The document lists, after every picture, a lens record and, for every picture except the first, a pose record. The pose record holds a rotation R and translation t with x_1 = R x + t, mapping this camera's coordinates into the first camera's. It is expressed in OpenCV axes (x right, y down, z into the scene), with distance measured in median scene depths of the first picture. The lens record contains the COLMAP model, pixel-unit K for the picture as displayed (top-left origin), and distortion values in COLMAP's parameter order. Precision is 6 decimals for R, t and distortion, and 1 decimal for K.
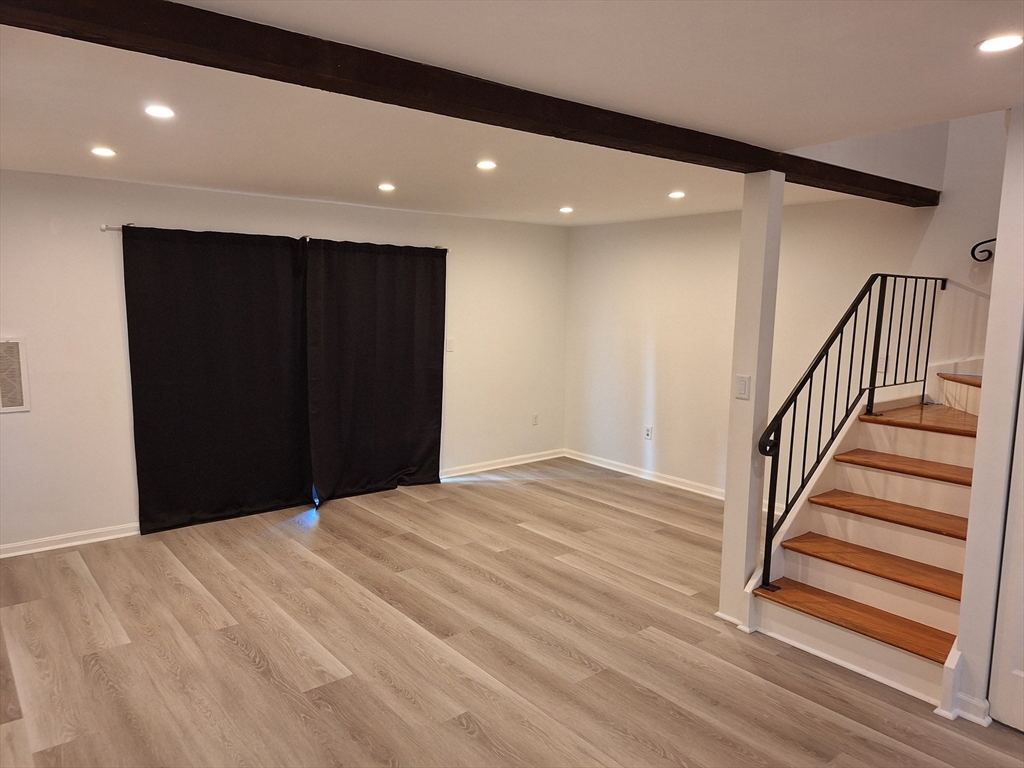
lens RADIAL K [[710.9, 0, 511.3], [0, 710.9, 411.5], [0, 0, 1]] dist [0.026269, -0.003958]
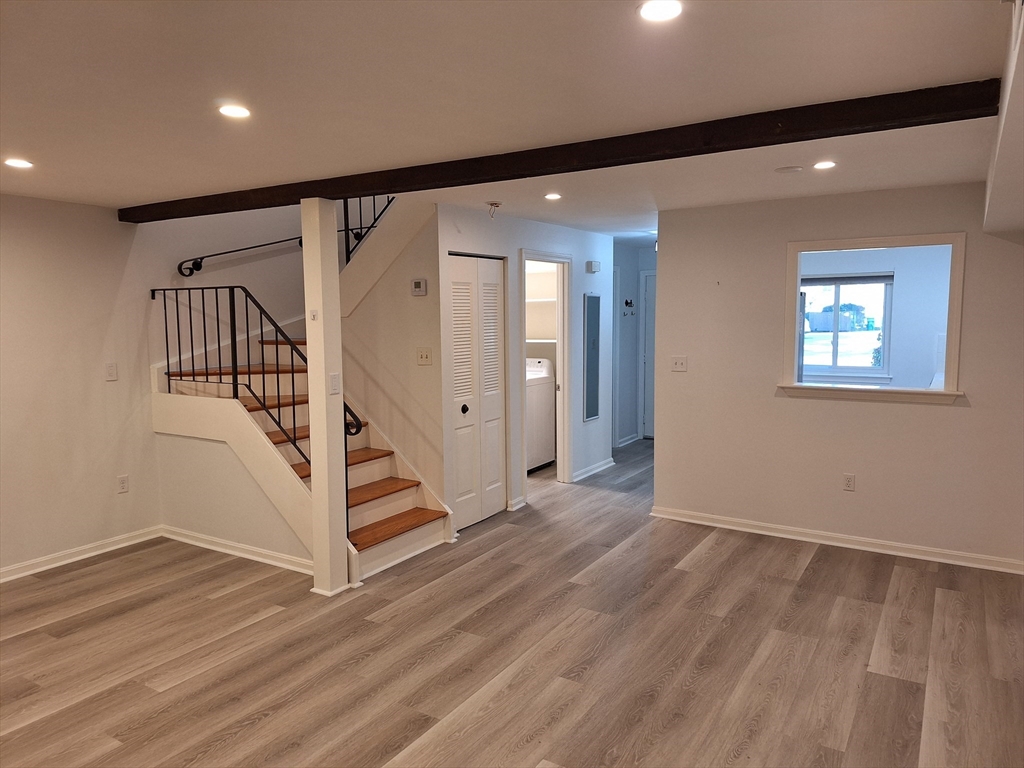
lens RADIAL K [[713.1, 0, 512.0], [0, 713.1, 384.0], [0, 0, 1]] dist [0.043399, -0.035505]
pose [[-0.332741, -0.109793, 0.936605, -0.797075], [0.154005, 0.973538, 0.168835, -0.173030], [-0.930358, 0.200421, -0.307028, 1.014055]]
